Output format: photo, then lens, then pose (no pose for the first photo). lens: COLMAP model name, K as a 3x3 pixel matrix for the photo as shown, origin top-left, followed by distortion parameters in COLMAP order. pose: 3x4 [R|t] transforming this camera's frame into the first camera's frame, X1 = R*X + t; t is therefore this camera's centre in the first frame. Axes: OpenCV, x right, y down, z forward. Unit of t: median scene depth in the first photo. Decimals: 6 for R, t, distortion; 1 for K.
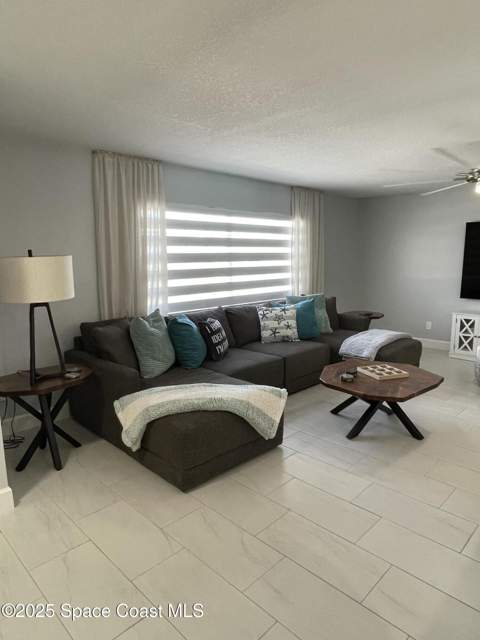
lens RADIAL K [[411.2, 0, 238.5], [0, 411.2, 320.7], [0, 0, 1]] dist [0.010159, -0.001480]
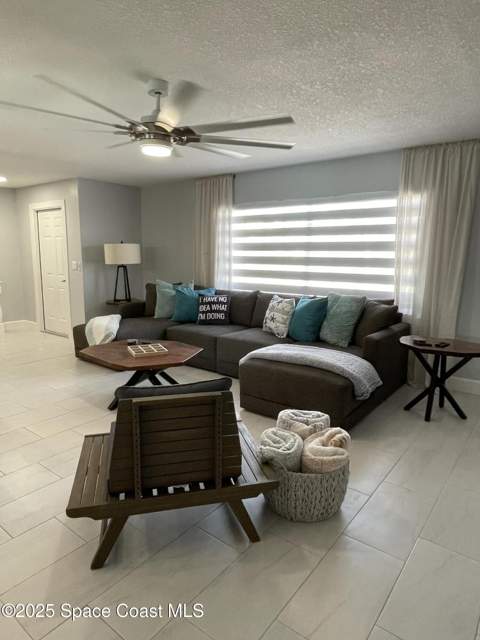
lens RADIAL K [[411.2, 0, 239.6], [0, 411.2, 318.8], [0, 0, 1]] dist [0.010159, -0.001480]
pose [[0.126759, 0.172921, -0.976745, 1.179344], [-0.164550, 0.974710, 0.151206, -0.132871], [0.978190, 0.141557, 0.152008, 0.881240]]
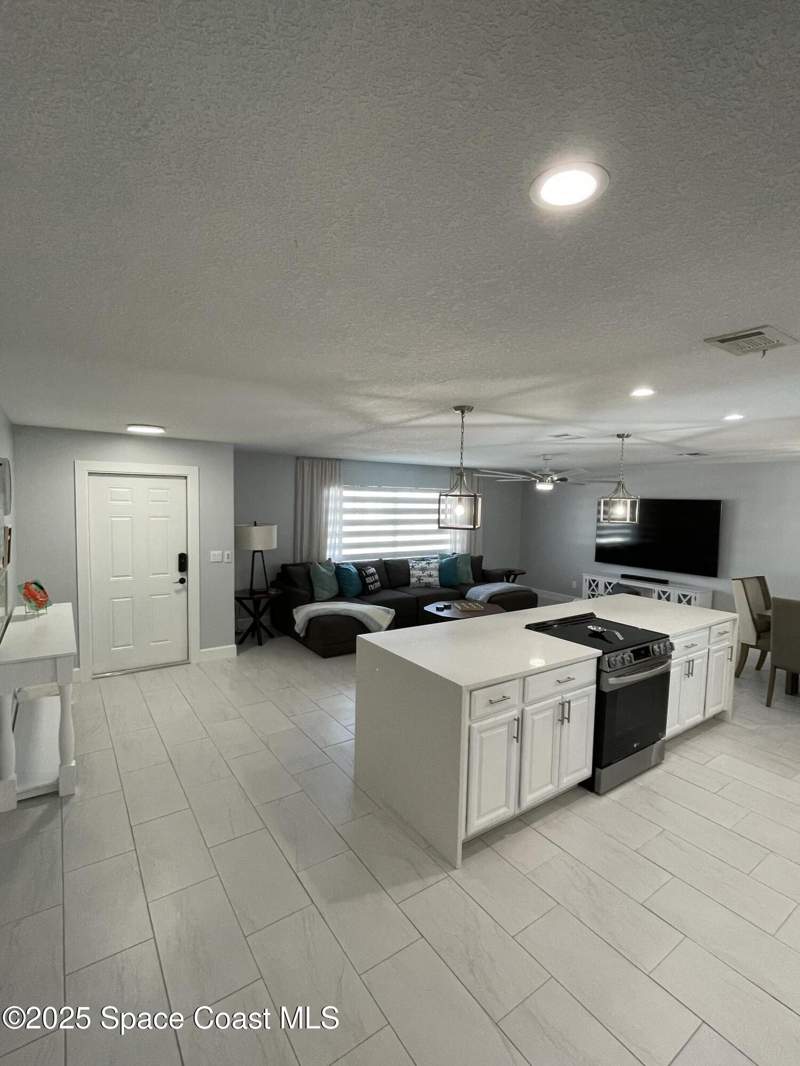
lens RADIAL K [[491.2, 0, 403.9], [0, 491.2, 533.1], [0, 0, 1]] dist [-0.012841, -0.000009]
pose [[0.985708, 0.040940, -0.163413, 0.330414], [-0.055599, 0.994728, -0.086166, 0.020980], [0.159024, 0.094020, 0.982788, -0.677279]]
